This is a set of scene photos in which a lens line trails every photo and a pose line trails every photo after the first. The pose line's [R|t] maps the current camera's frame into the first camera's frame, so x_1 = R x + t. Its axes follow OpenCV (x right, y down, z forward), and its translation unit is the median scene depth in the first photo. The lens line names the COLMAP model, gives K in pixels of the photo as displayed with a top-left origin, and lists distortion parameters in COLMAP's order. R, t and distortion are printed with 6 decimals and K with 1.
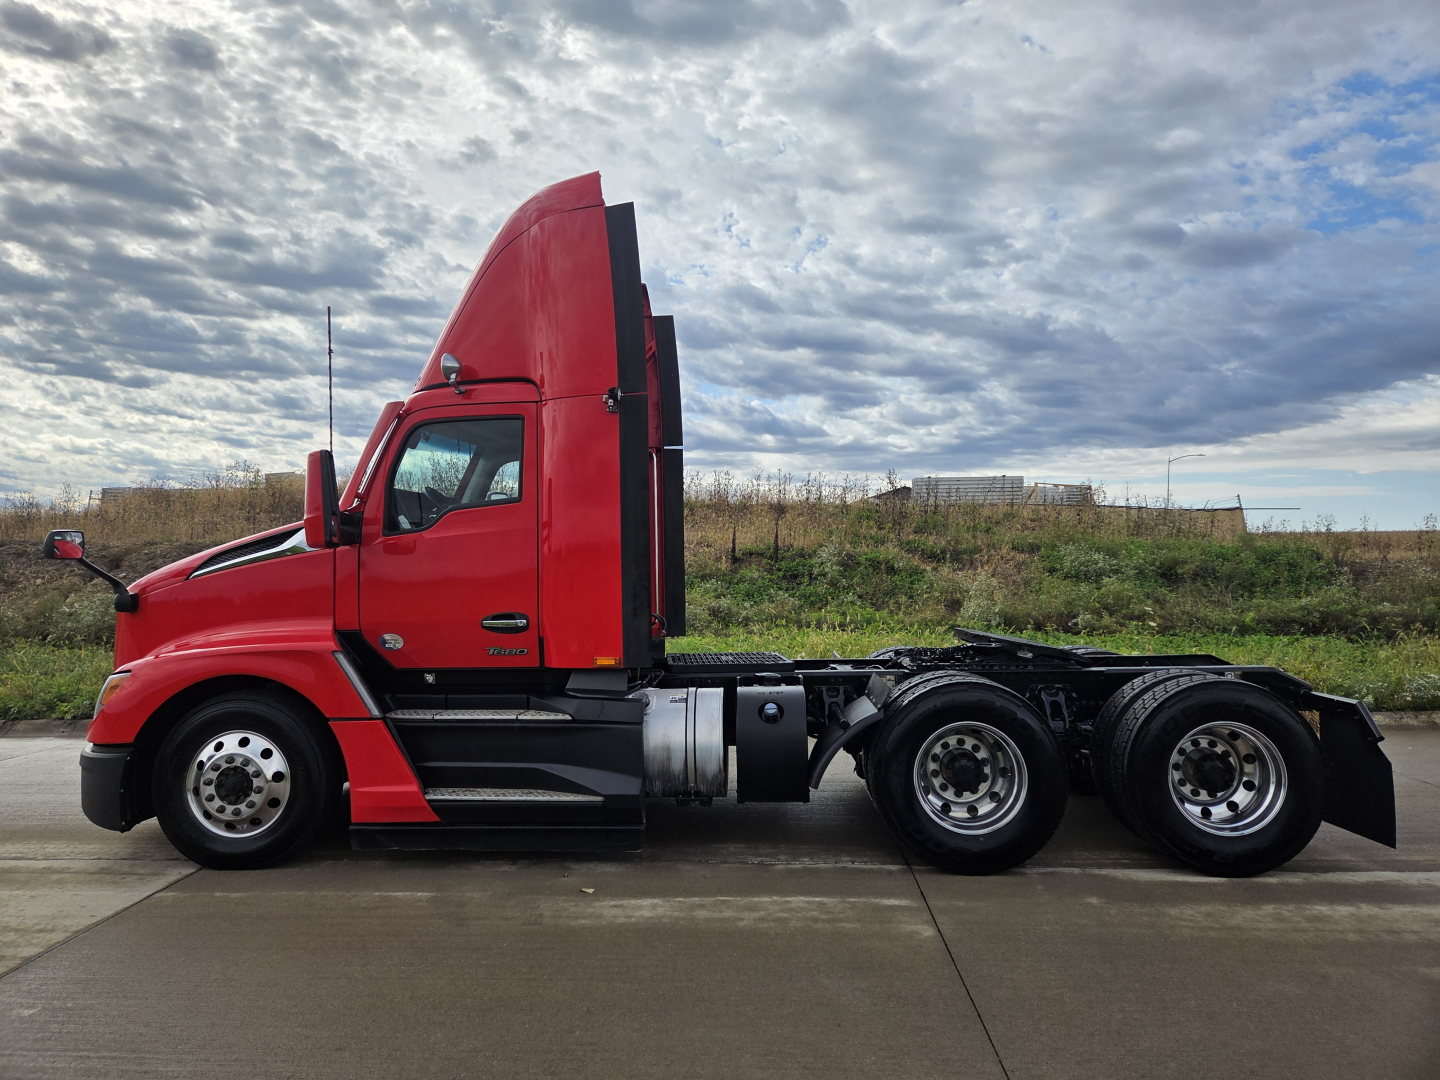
lens RADIAL K [[984.5, 0, 720.0], [0, 984.5, 540.0], [0, 0, 1]] dist [0.005176, 0.001955]
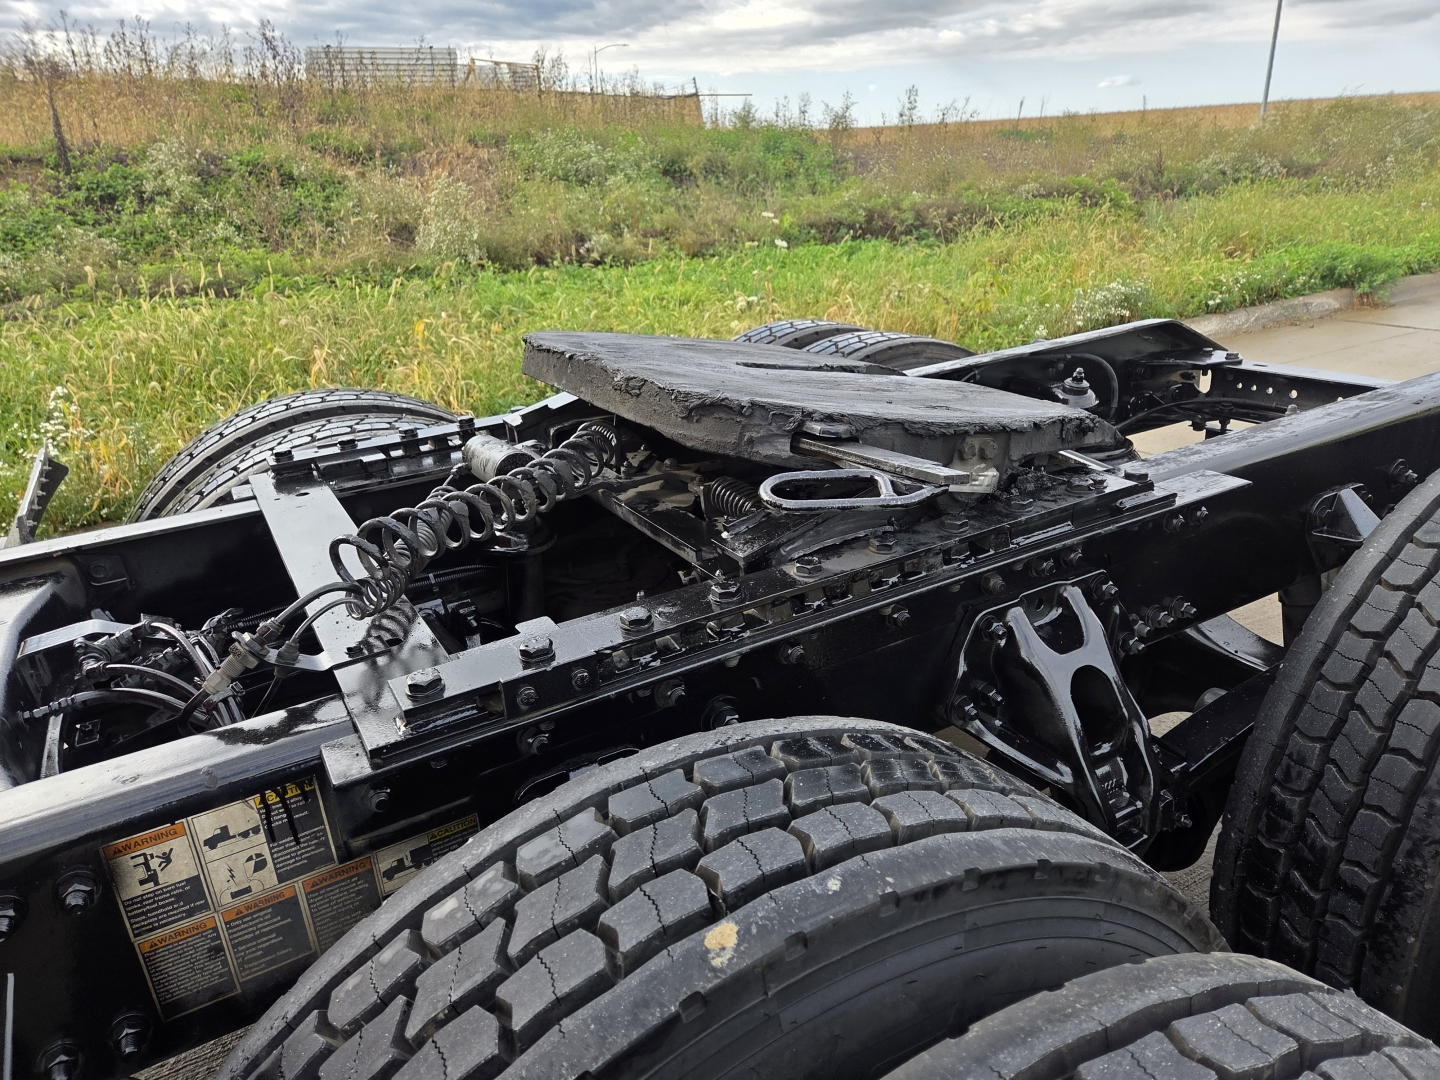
lens RADIAL K [[984.5, 0, 720.0], [0, 984.5, 540.0], [0, 0, 1]] dist [0.005176, 0.001955]
pose [[0.851242, -0.219805, 0.476521, 0.060828], [0.031500, 0.927817, 0.371703, 0.019089], [-0.523827, -0.301399, 0.796721, 0.303636]]
